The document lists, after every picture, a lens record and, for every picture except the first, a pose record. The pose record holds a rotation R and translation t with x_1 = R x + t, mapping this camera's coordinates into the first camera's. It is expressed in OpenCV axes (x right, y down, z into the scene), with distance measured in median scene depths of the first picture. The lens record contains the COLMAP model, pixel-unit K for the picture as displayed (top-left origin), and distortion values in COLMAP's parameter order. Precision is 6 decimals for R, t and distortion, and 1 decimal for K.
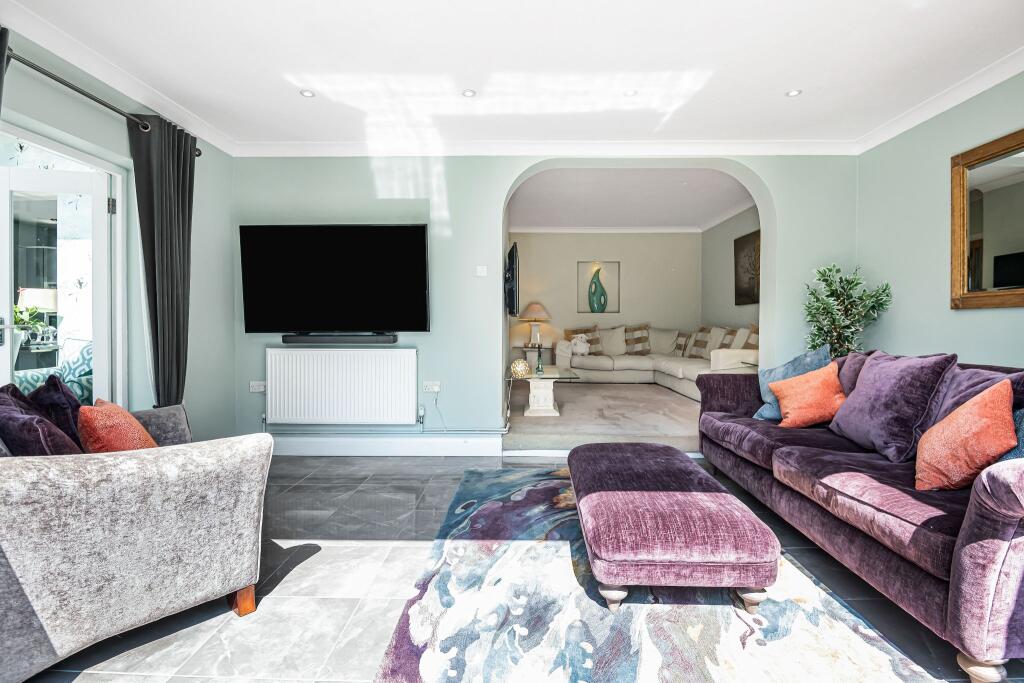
lens RADIAL K [[480.8, 0, 511.1], [0, 480.8, 331.0], [0, 0, 1]] dist [-0.001784, -0.012279]
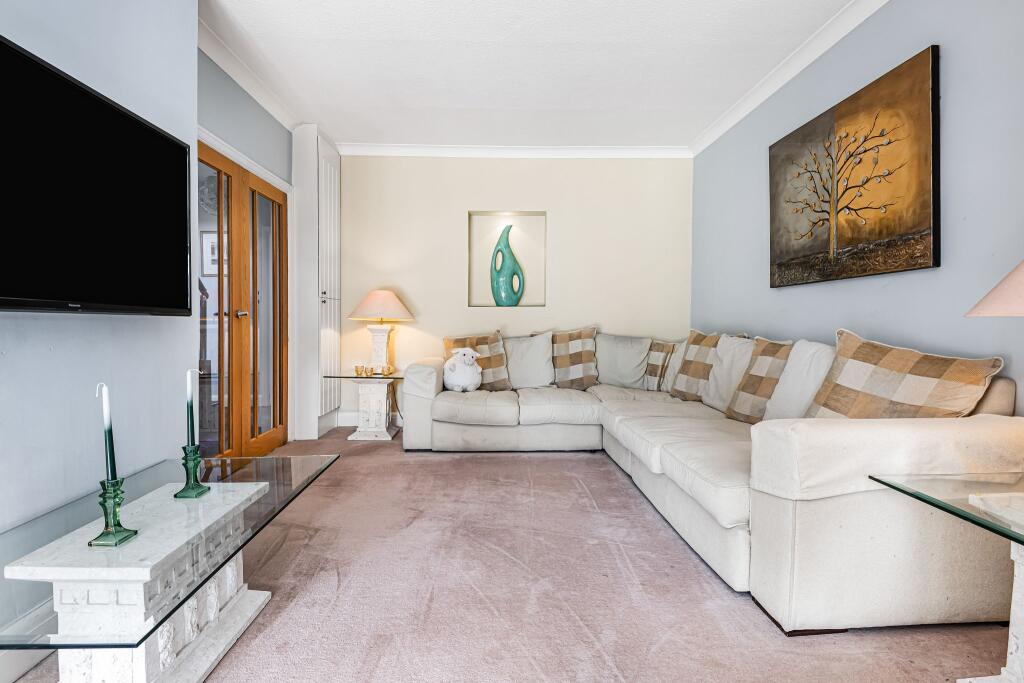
lens RADIAL K [[480.8, 0, 531.9], [0, 480.8, 341.8], [0, 0, 1]] dist [-0.001784, -0.012279]
pose [[0.995965, -0.007138, 0.089455, 0.169126], [0.004723, 0.999619, 0.027180, -0.013415], [-0.089615, -0.026648, 0.995620, 0.481950]]
